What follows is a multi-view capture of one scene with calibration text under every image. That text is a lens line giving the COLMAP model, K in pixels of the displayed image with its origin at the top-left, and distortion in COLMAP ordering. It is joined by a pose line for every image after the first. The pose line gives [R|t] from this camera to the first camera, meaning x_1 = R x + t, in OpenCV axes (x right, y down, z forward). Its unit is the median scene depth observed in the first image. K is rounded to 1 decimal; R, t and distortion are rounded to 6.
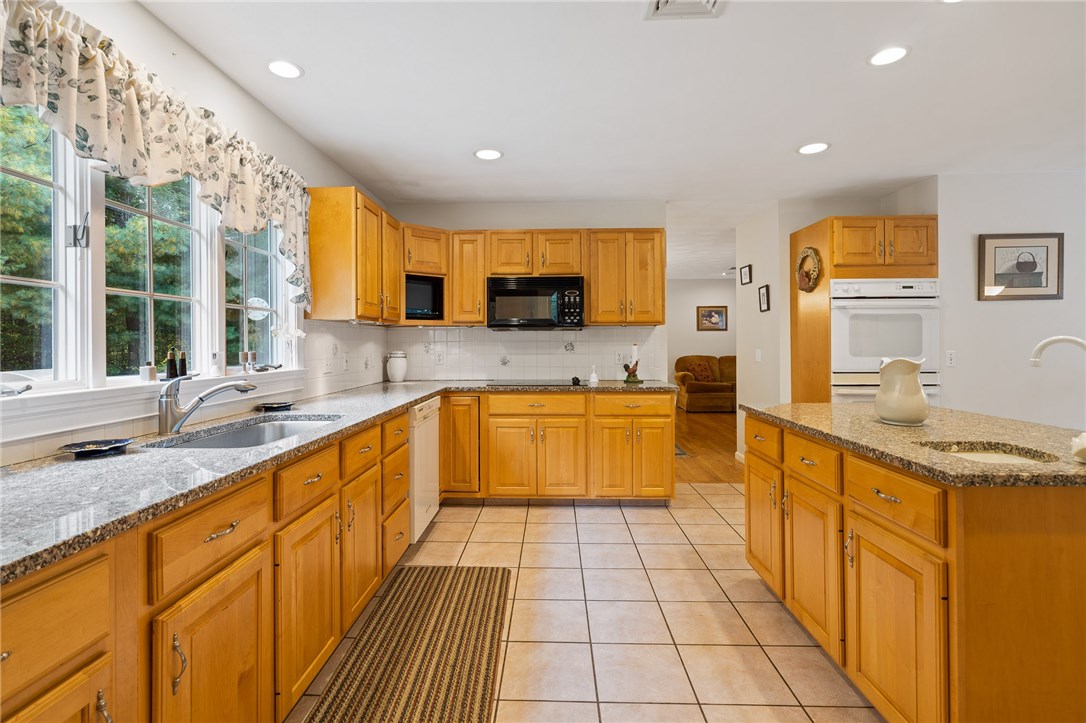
lens RADIAL K [[503.9, 0, 538.8], [0, 503.9, 339.6], [0, 0, 1]] dist [-0.000086, 0.000506]
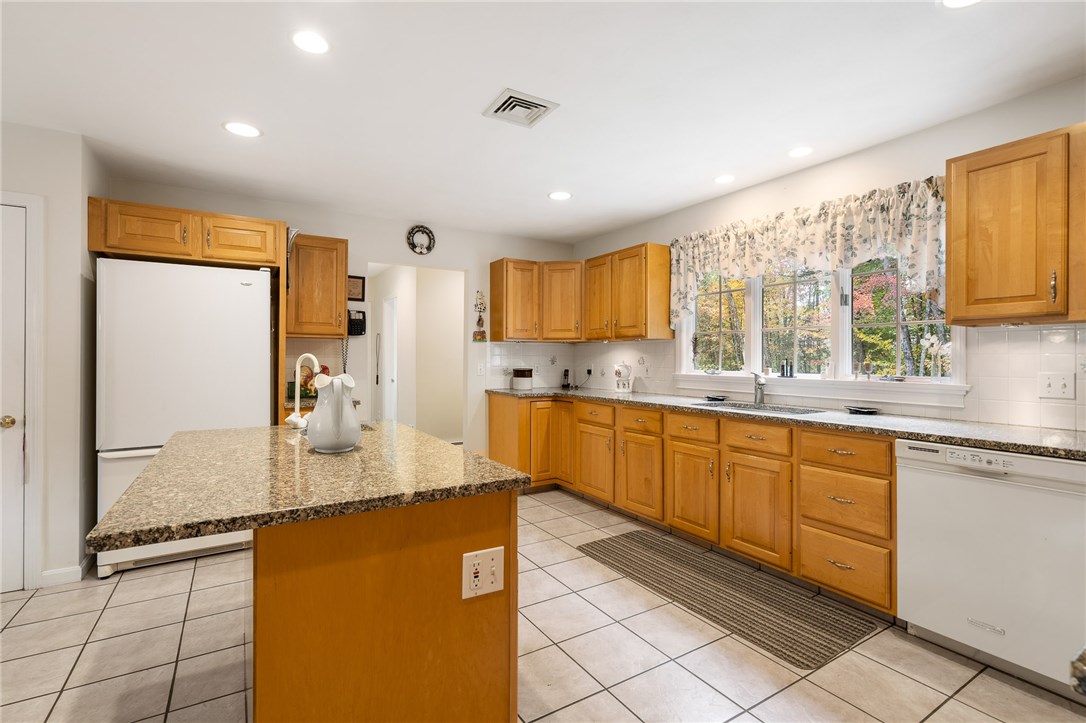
lens RADIAL K [[500.4, 0, 543.0], [0, 500.4, 361.5], [0, 0, 1]] dist [-0.001015, 0.000026]
pose [[-0.831866, 0.007728, -0.554923, 0.492345], [0.005811, 0.999970, 0.005215, 0.006532], [0.554946, 0.001113, -0.831885, 1.053998]]
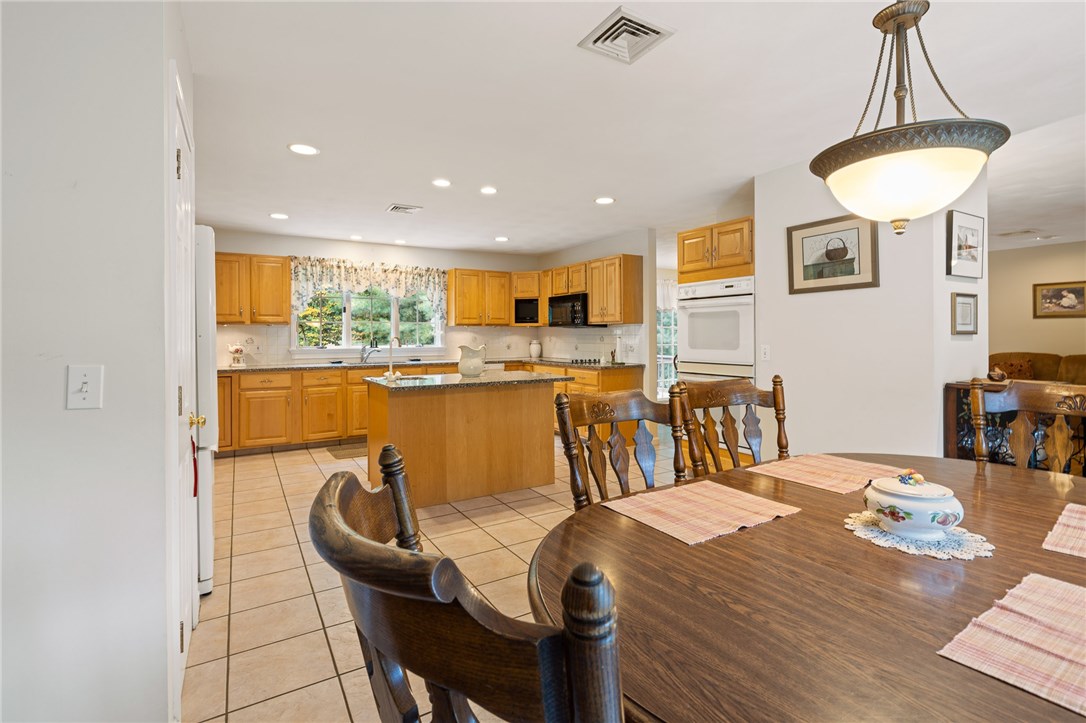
lens RADIAL K [[501.6, 0, 544.5], [0, 501.6, 336.1], [0, 0, 1]] dist [-0.007960, 0.003742]
pose [[0.552000, 0.003089, -0.833838, 1.430552], [0.007188, 0.999938, 0.008462, -0.008087], [0.833813, -0.010664, 0.551944, 0.061426]]
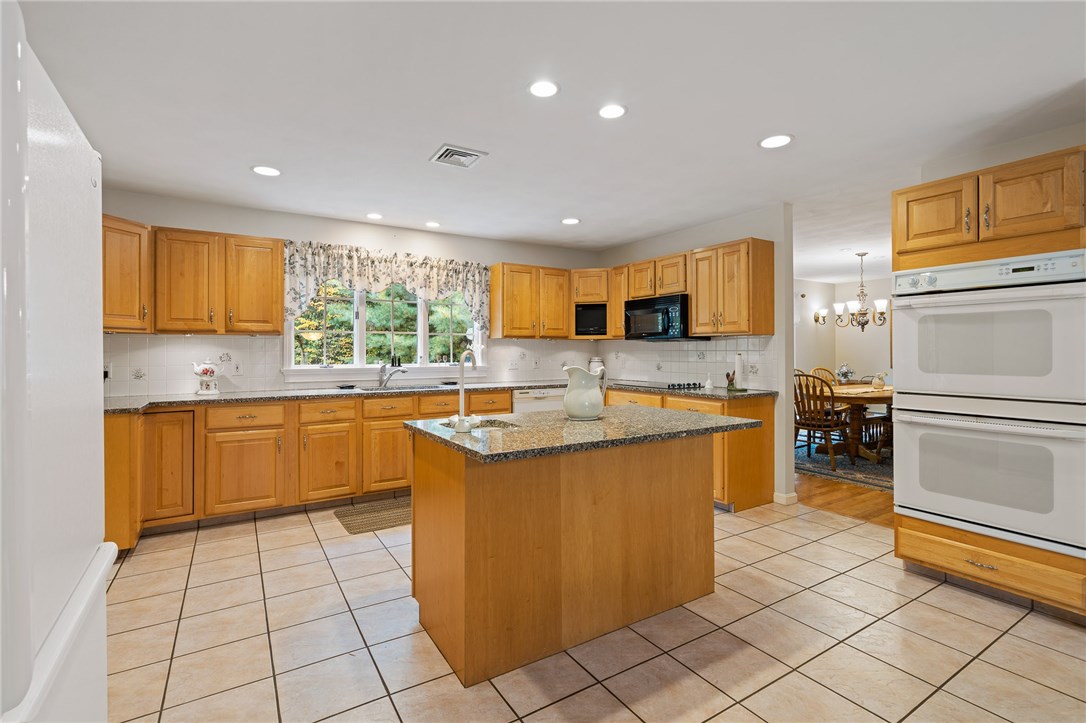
lens RADIAL K [[496.6, 0, 543.8], [0, 496.6, 349.2], [0, 0, 1]] dist [-0.000157, 0.000345]
pose [[0.560421, -0.000366, -0.828208, 0.922634], [0.004489, 0.999987, 0.002596, -0.005035], [0.828196, -0.005173, 0.560415, 0.124977]]
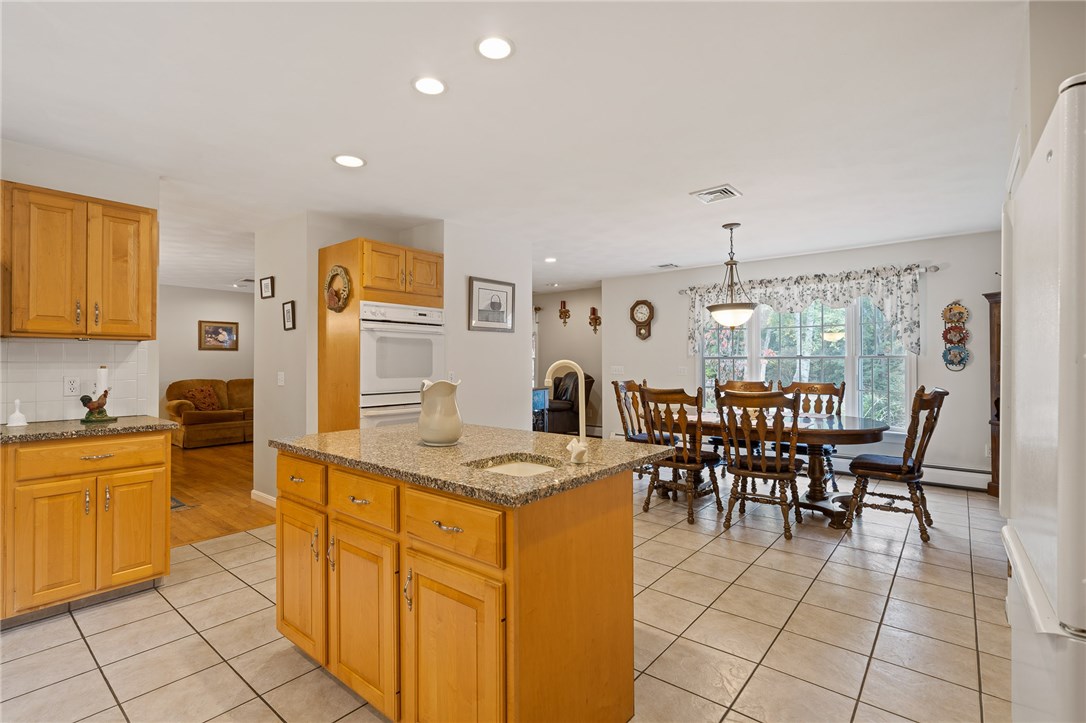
lens RADIAL K [[503.1, 0, 540.0], [0, 503.1, 358.2], [0, 0, 1]] dist [-0.001487, 0.000613]
pose [[0.616116, 0.010556, 0.787585, 0.018686], [-0.006417, 0.999944, -0.008383, -0.000422], [-0.787630, 0.000111, 0.616149, 0.112484]]
